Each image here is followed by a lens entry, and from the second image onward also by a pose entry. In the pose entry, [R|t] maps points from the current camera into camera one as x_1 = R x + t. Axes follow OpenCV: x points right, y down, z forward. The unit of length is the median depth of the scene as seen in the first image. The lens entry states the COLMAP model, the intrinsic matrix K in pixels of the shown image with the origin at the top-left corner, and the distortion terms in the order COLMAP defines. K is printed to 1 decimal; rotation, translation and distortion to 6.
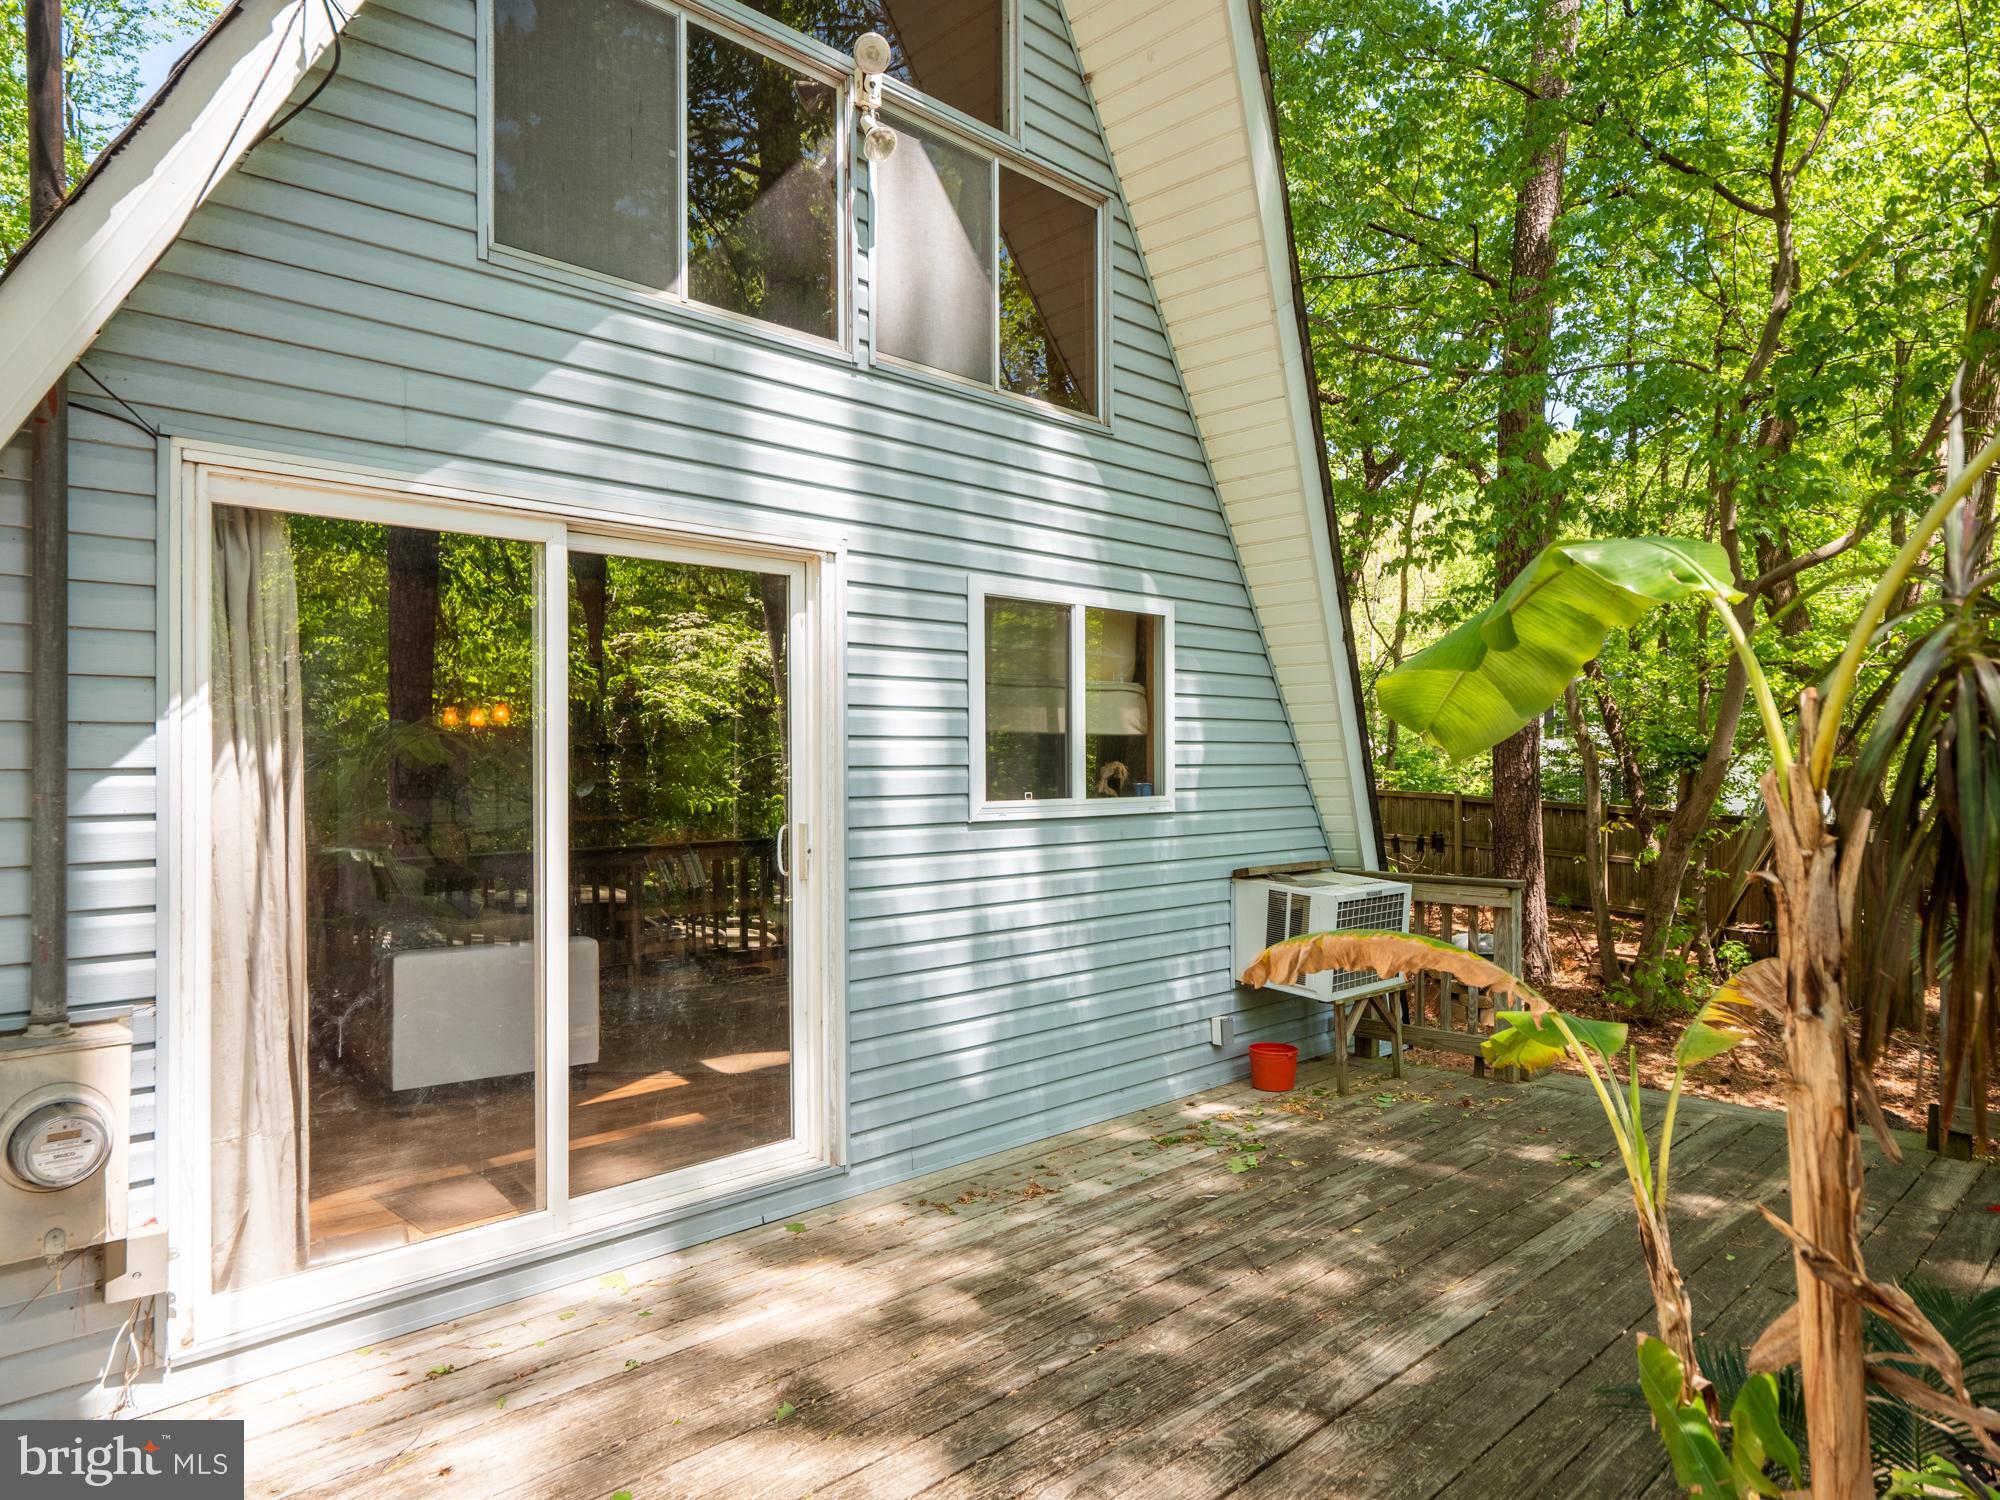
lens RADIAL K [[1269.8, 0, 991.6], [0, 1269.8, 750.4], [0, 0, 1]] dist [-0.002089, -0.003185]
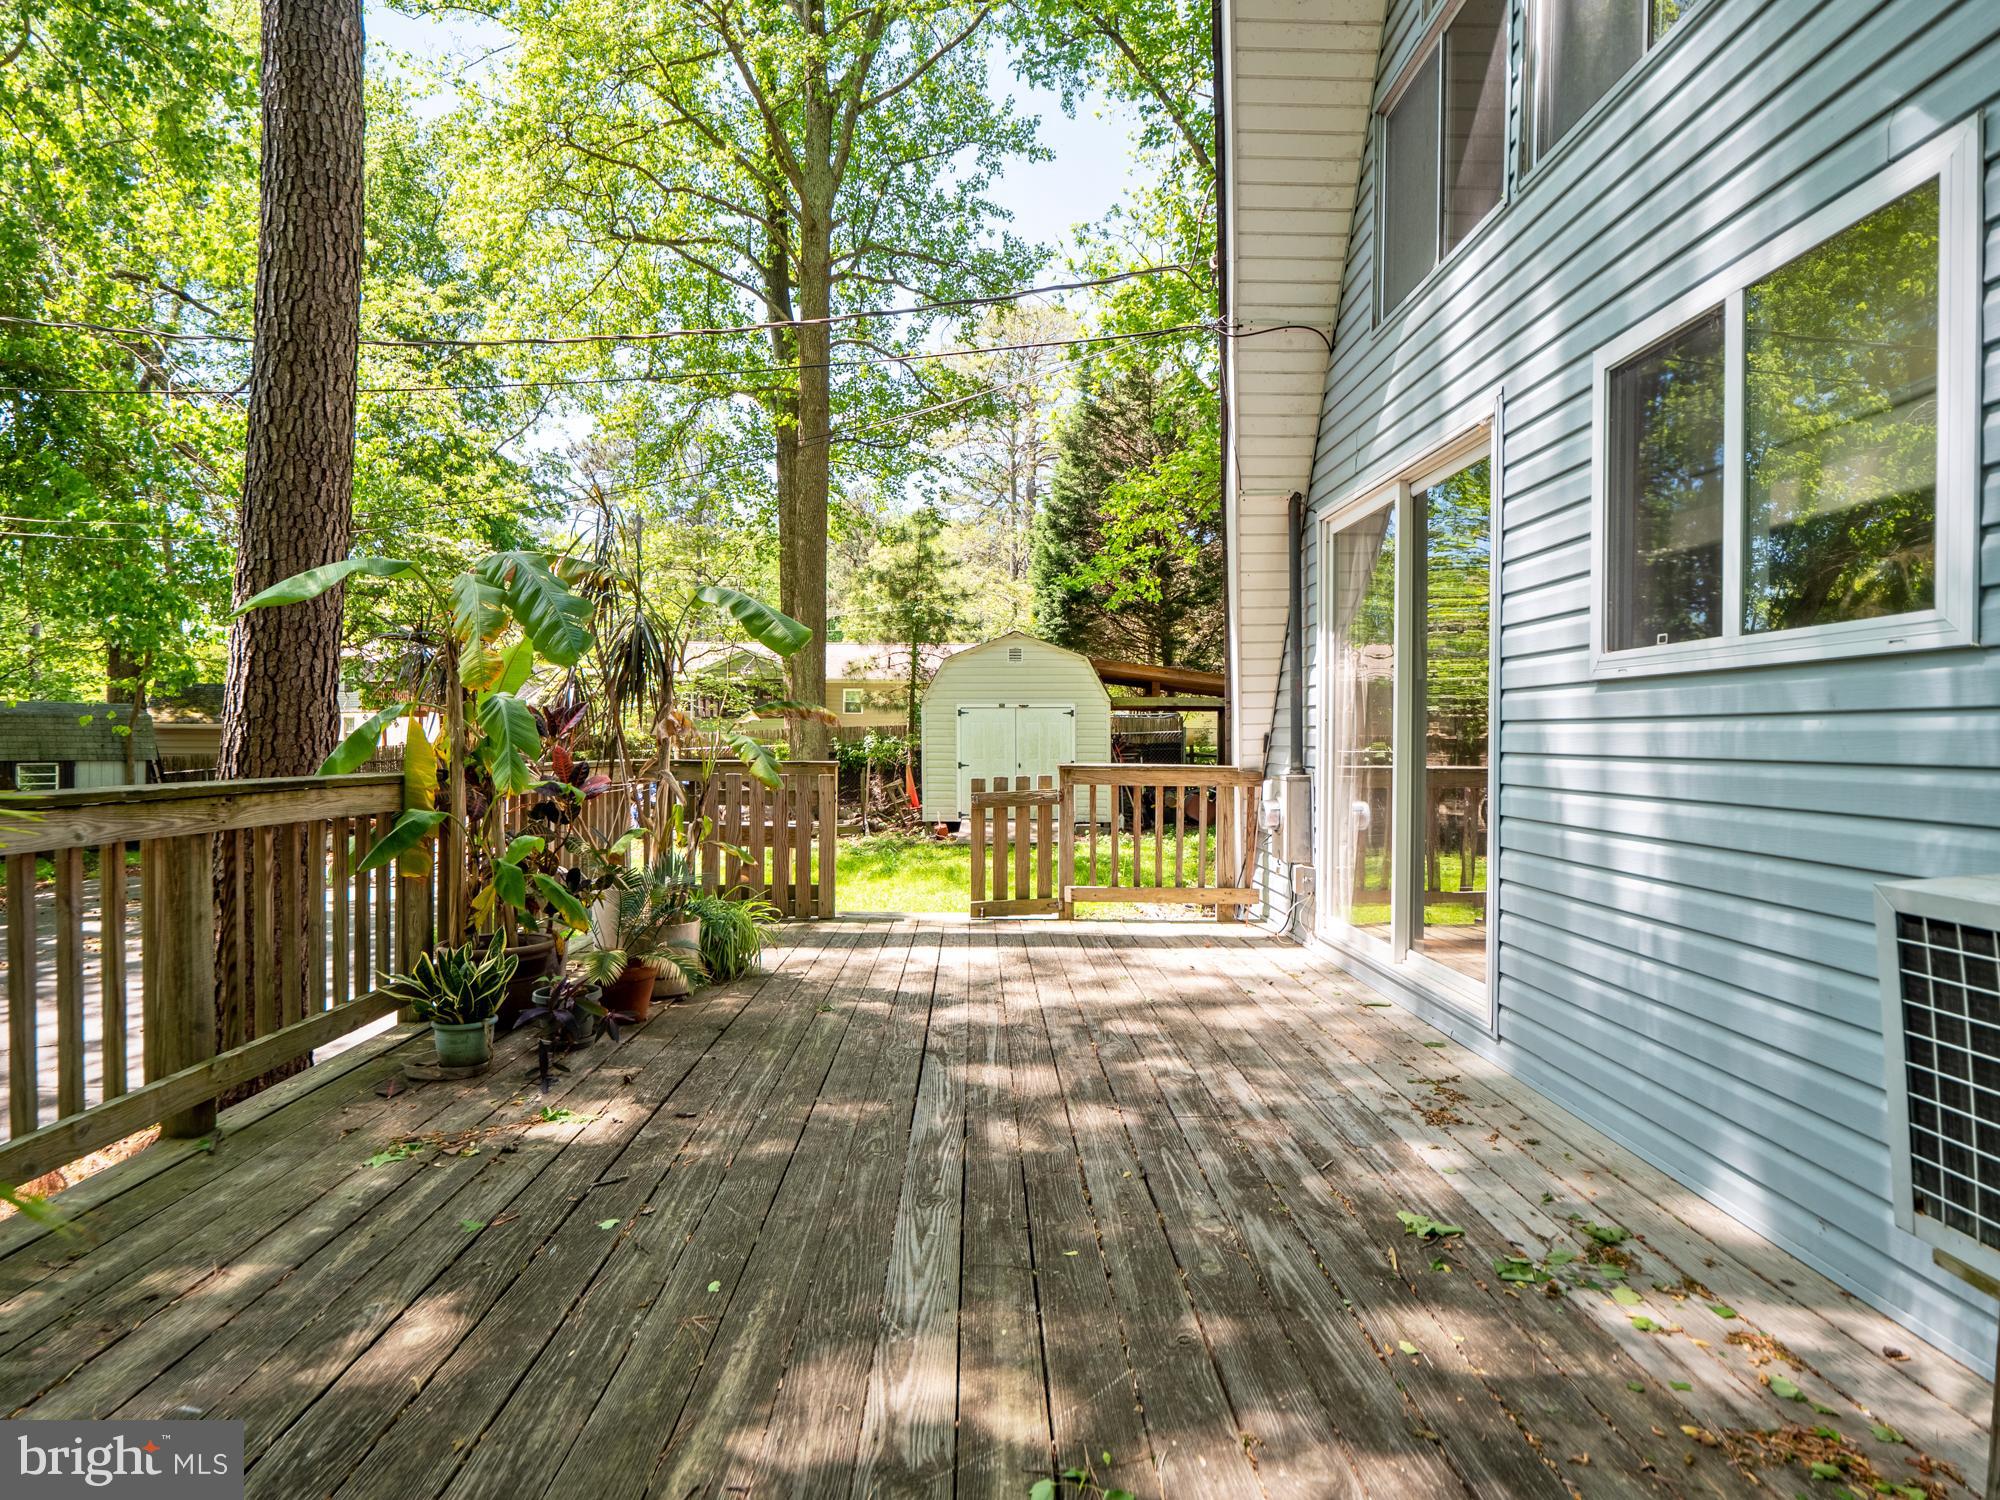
lens RADIAL K [[1146.2, 0, 992.1], [0, 1146.2, 751.5], [0, 0, 1]] dist [0.027793, 0.000464]
pose [[-0.687645, 0.007255, -0.726011, 0.719828], [0.004092, 0.999973, 0.006116, 0.090375], [0.726036, 0.001235, -0.687656, 1.190382]]
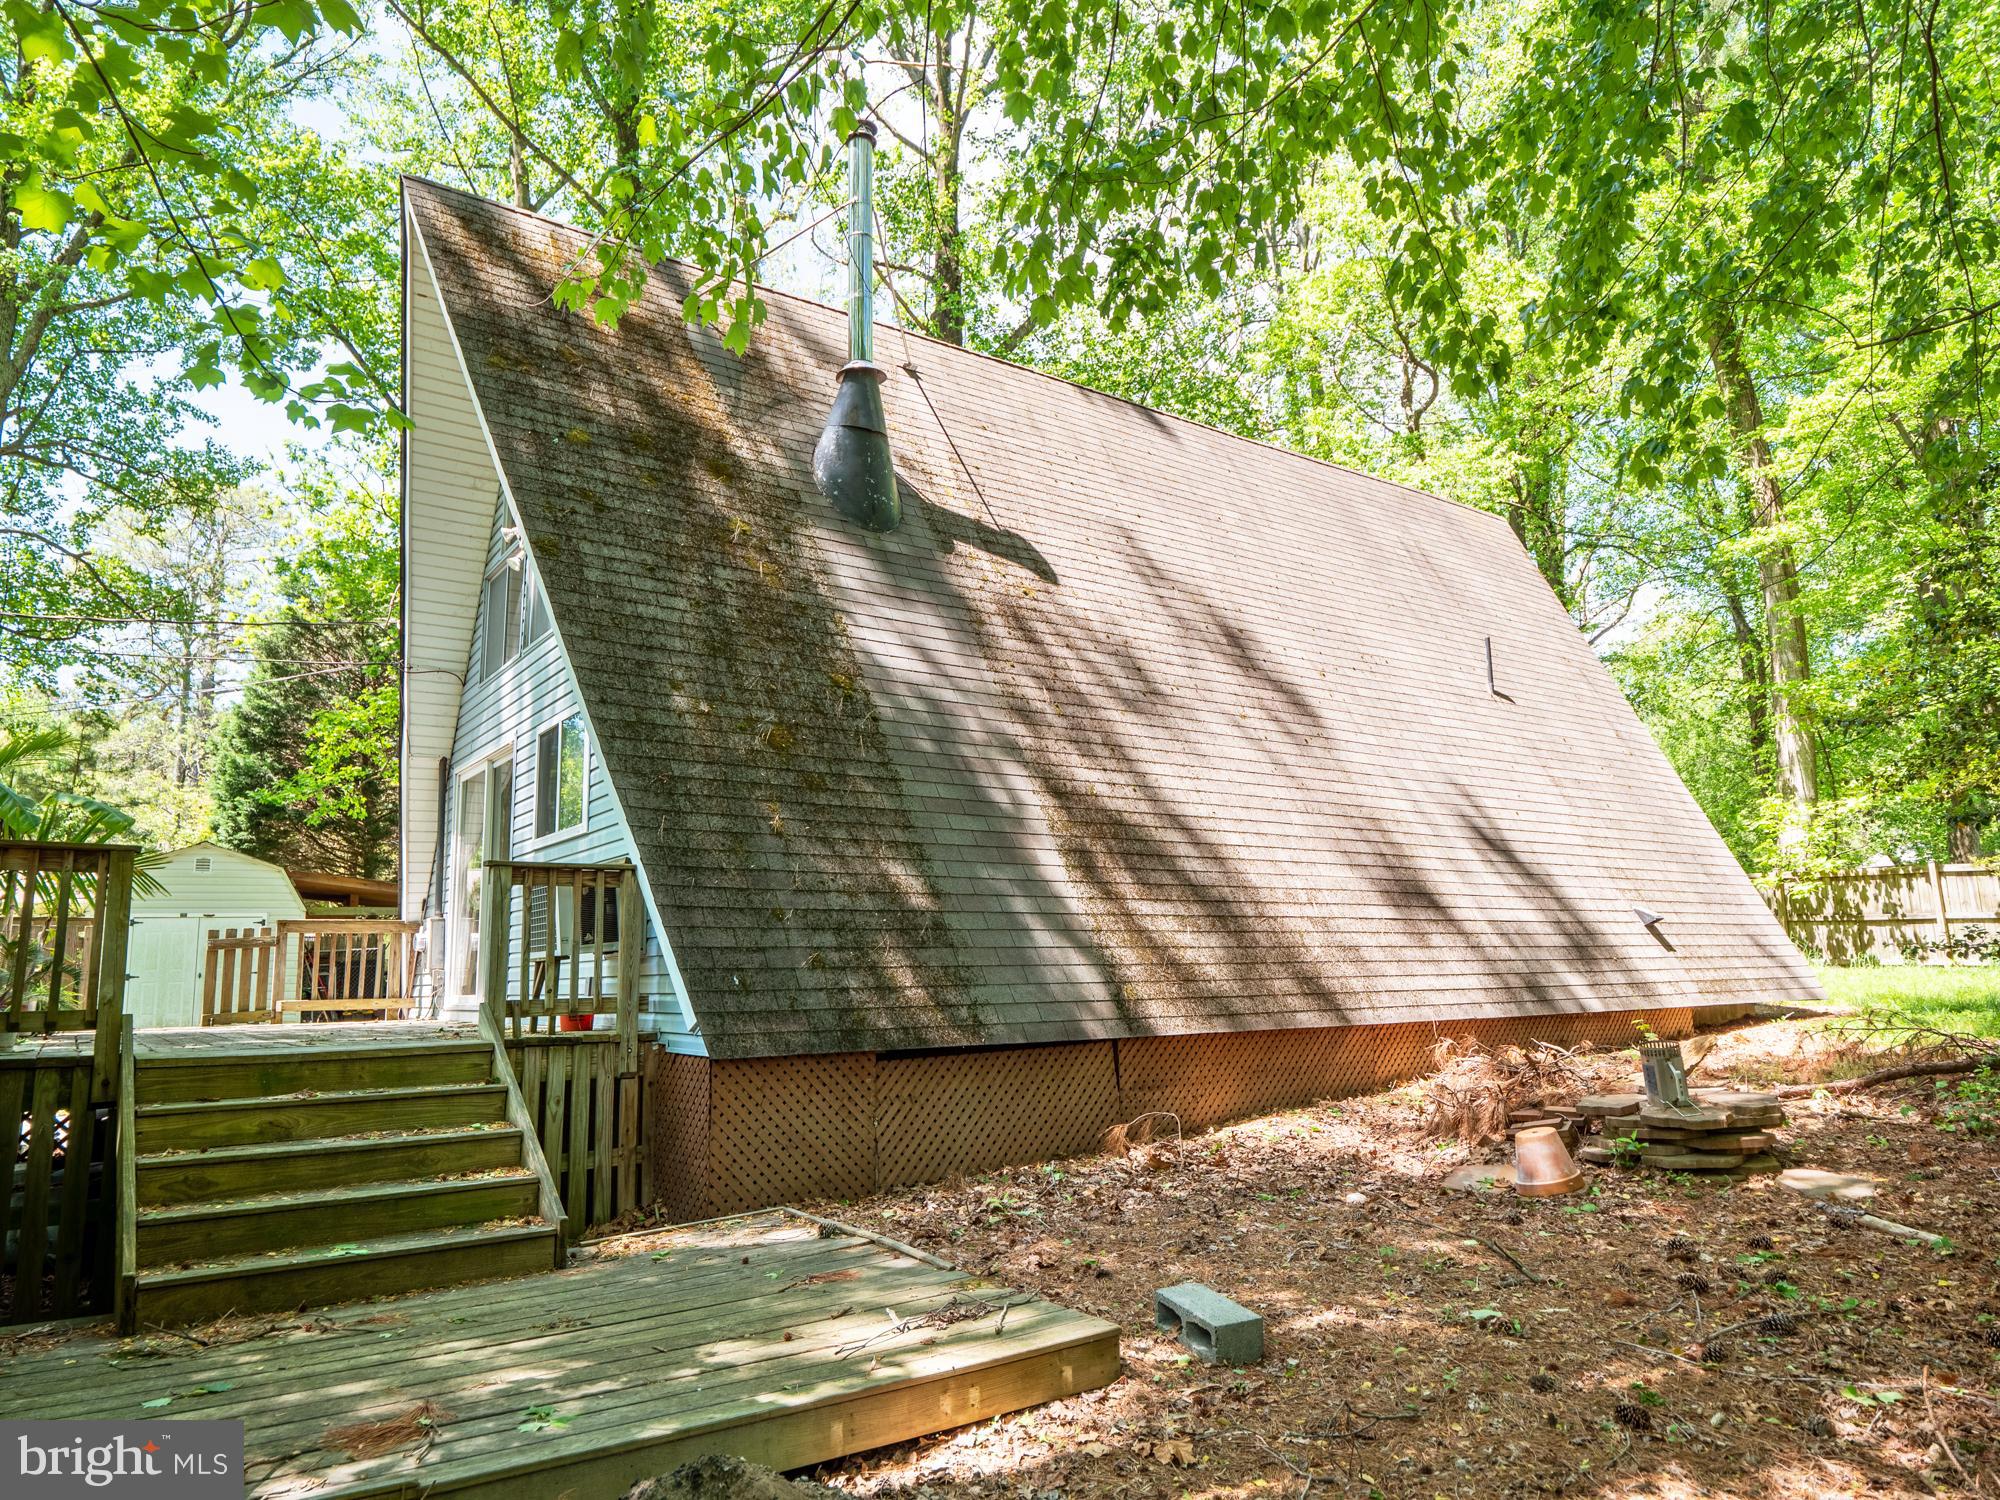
lens RADIAL K [[1269.8, 0, 986.3], [0, 1269.8, 757.8], [0, 0, 1]] dist [-0.002089, -0.003185]
pose [[-0.160100, -0.161136, -0.973860, 1.788398], [0.034634, 0.985062, -0.168683, 0.266177], [0.986493, -0.060735, -0.152127, 1.967884]]
